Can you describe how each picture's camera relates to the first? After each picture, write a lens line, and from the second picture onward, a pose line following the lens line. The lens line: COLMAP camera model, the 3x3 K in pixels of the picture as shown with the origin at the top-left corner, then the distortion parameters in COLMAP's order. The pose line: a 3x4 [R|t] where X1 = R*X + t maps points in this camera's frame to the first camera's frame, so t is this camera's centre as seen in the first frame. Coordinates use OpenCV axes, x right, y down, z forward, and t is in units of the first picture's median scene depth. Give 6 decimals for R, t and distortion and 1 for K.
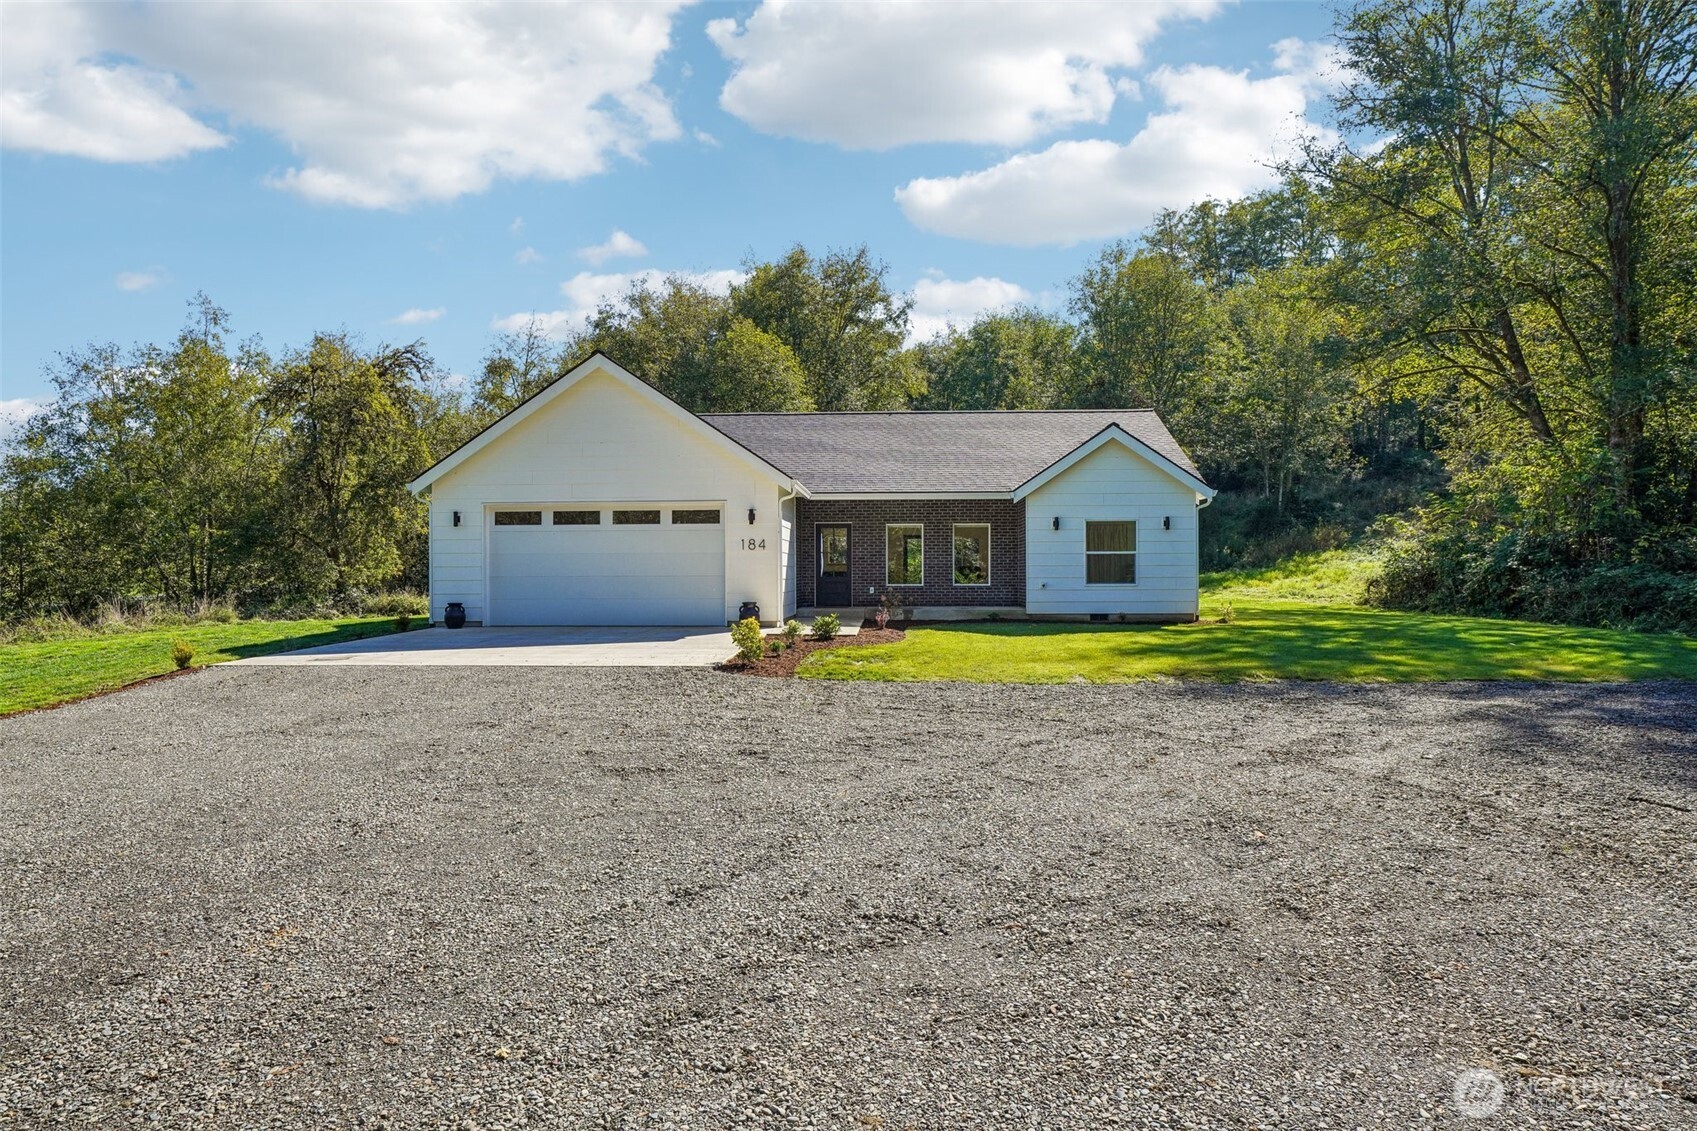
lens RADIAL K [[991.0, 0, 854.6], [0, 991.0, 567.6], [0, 0, 1]] dist [0.004164, 0.001216]
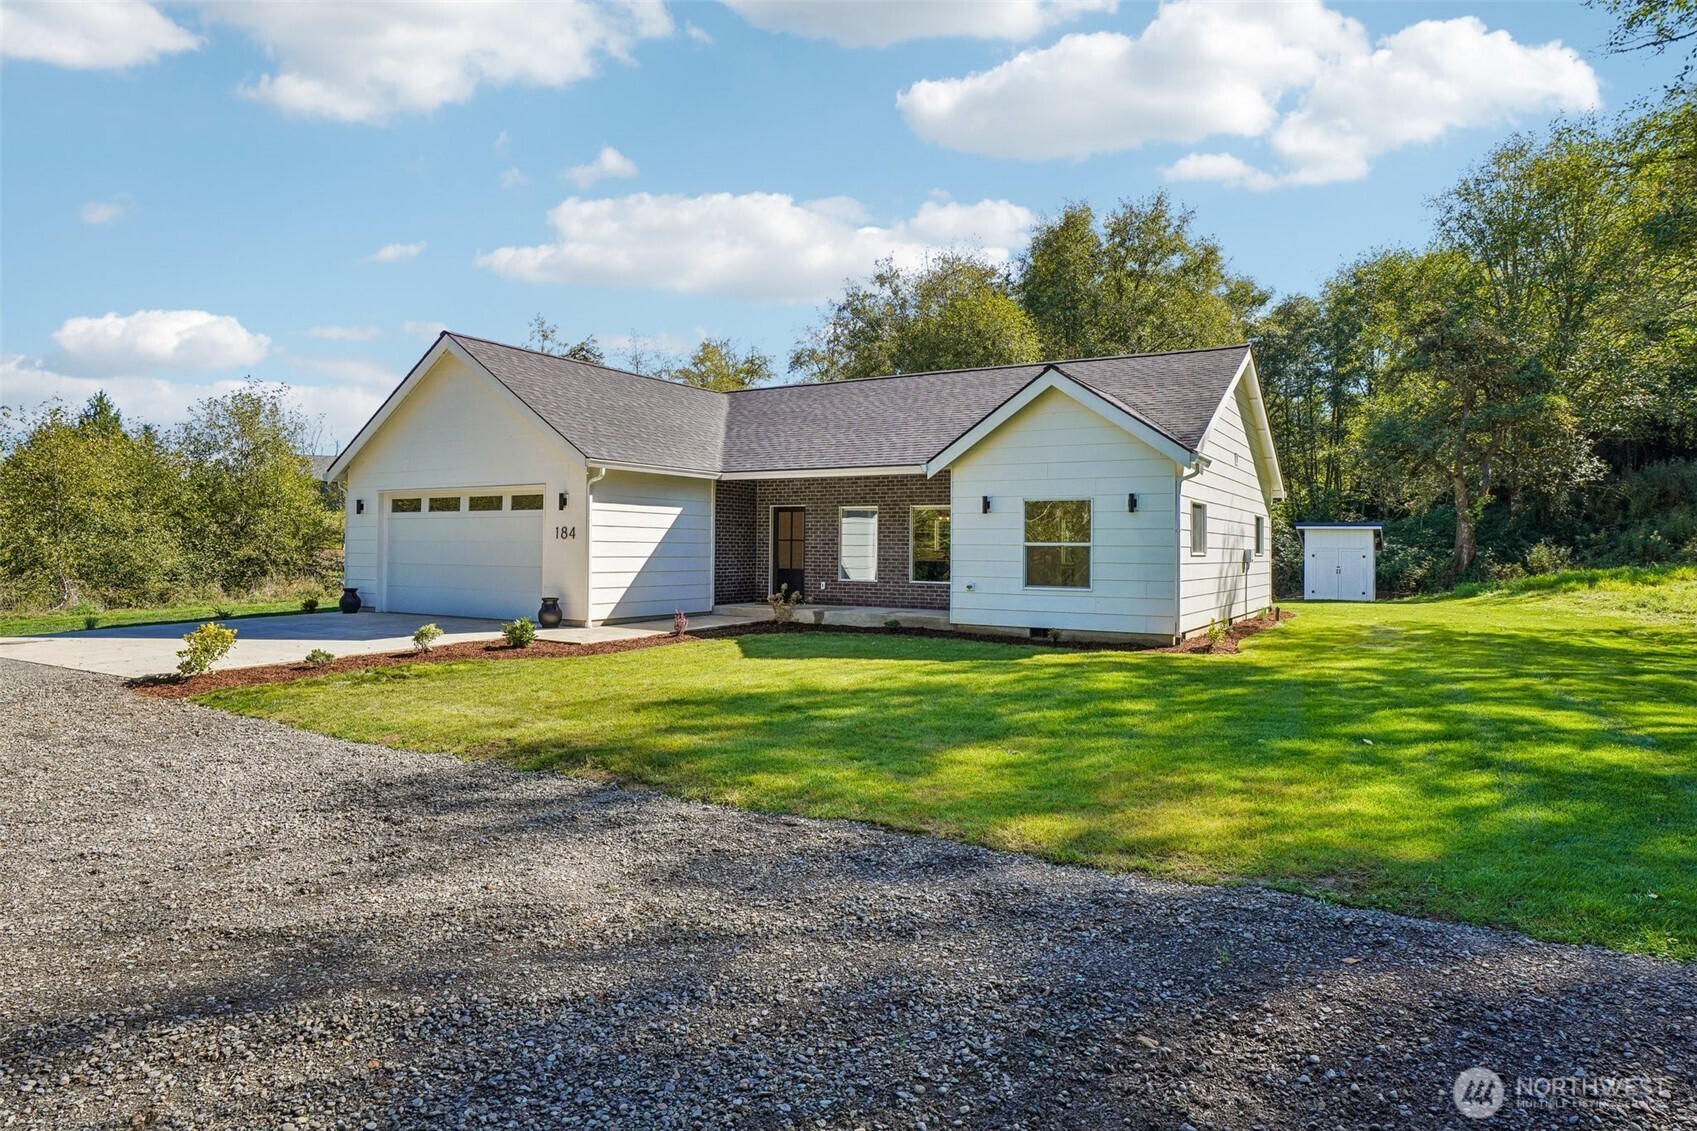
lens RADIAL K [[949.5, 0, 843.8], [0, 949.5, 563.3], [0, 0, 1]] dist [0.001920, -0.000038]
pose [[0.884659, 0.019129, -0.465845, 0.442739], [-0.009869, 0.999702, 0.022310, -0.015155], [0.466133, -0.015139, 0.884585, 0.316330]]
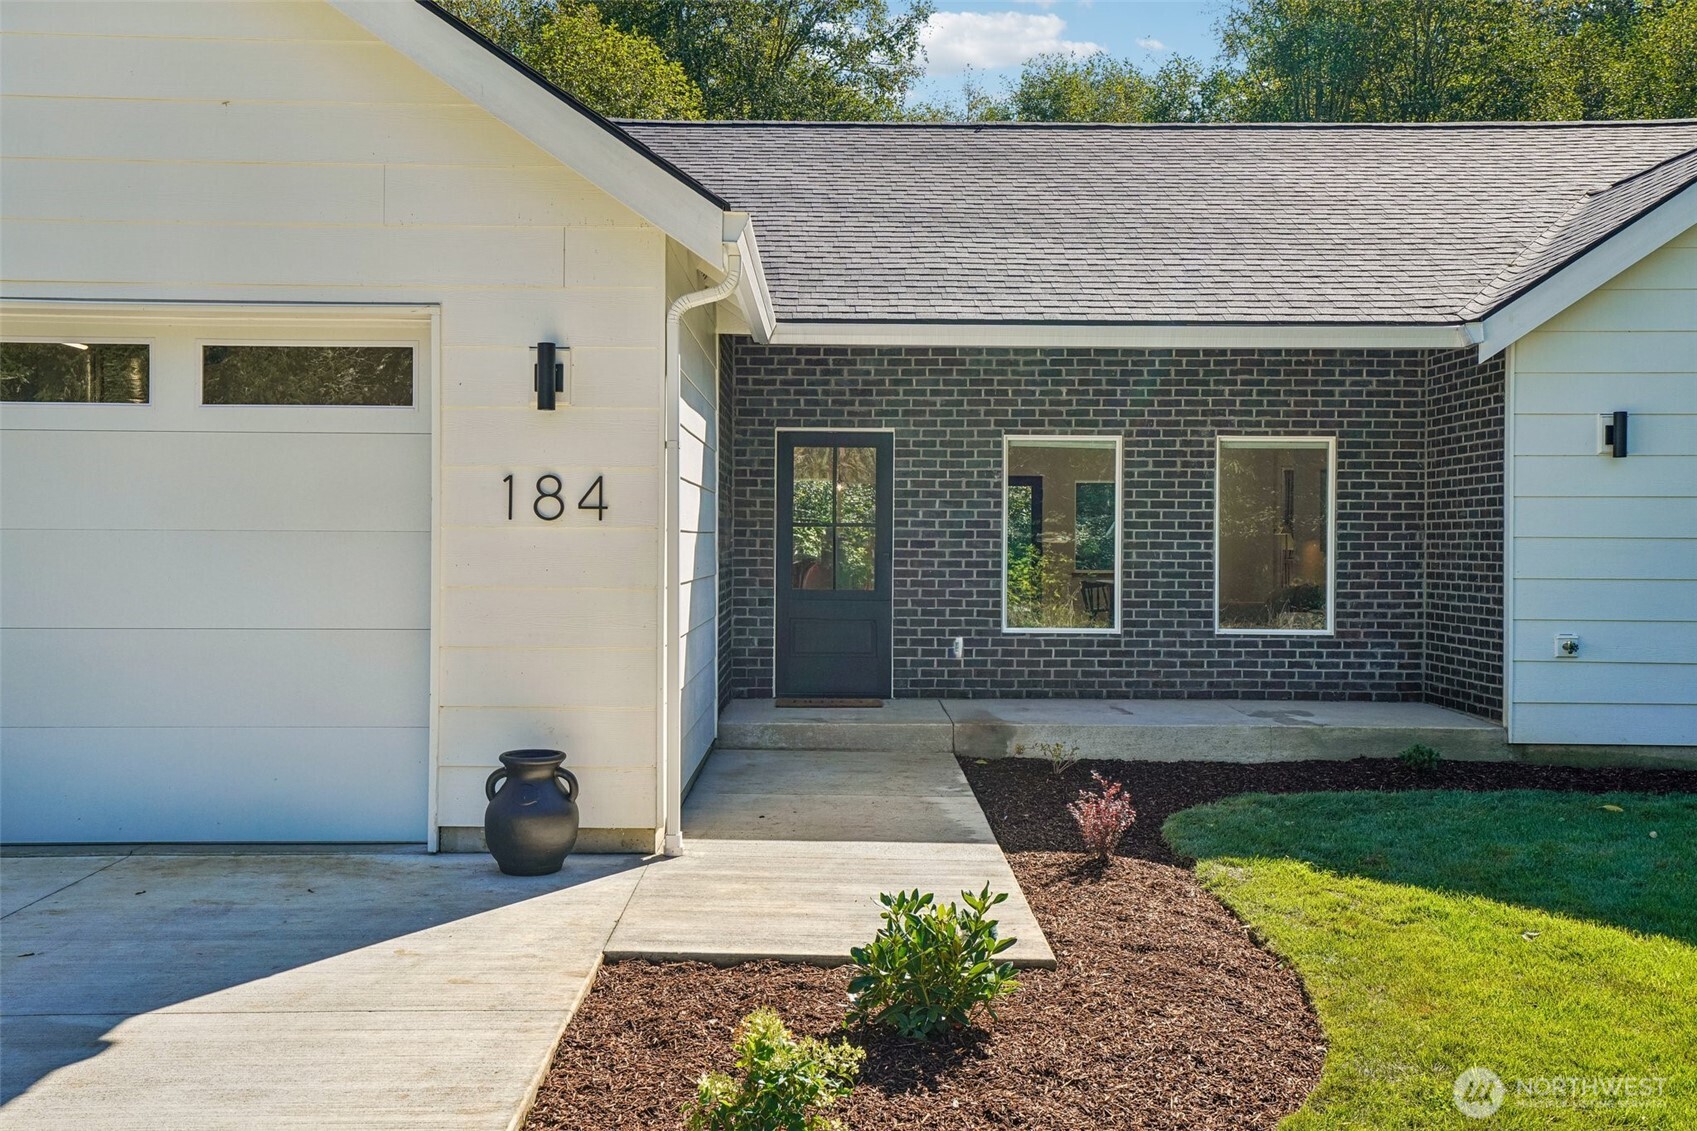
lens RADIAL K [[1601.2, 0, 845.6], [0, 1601.2, 558.1], [0, 0, 1]] dist [0.008961, 0.000000]
pose [[0.998939, 0.007933, 0.045372, -0.044300], [-0.008643, 0.999843, 0.015469, -0.013463], [-0.045242, -0.015844, 0.998850, 0.538146]]
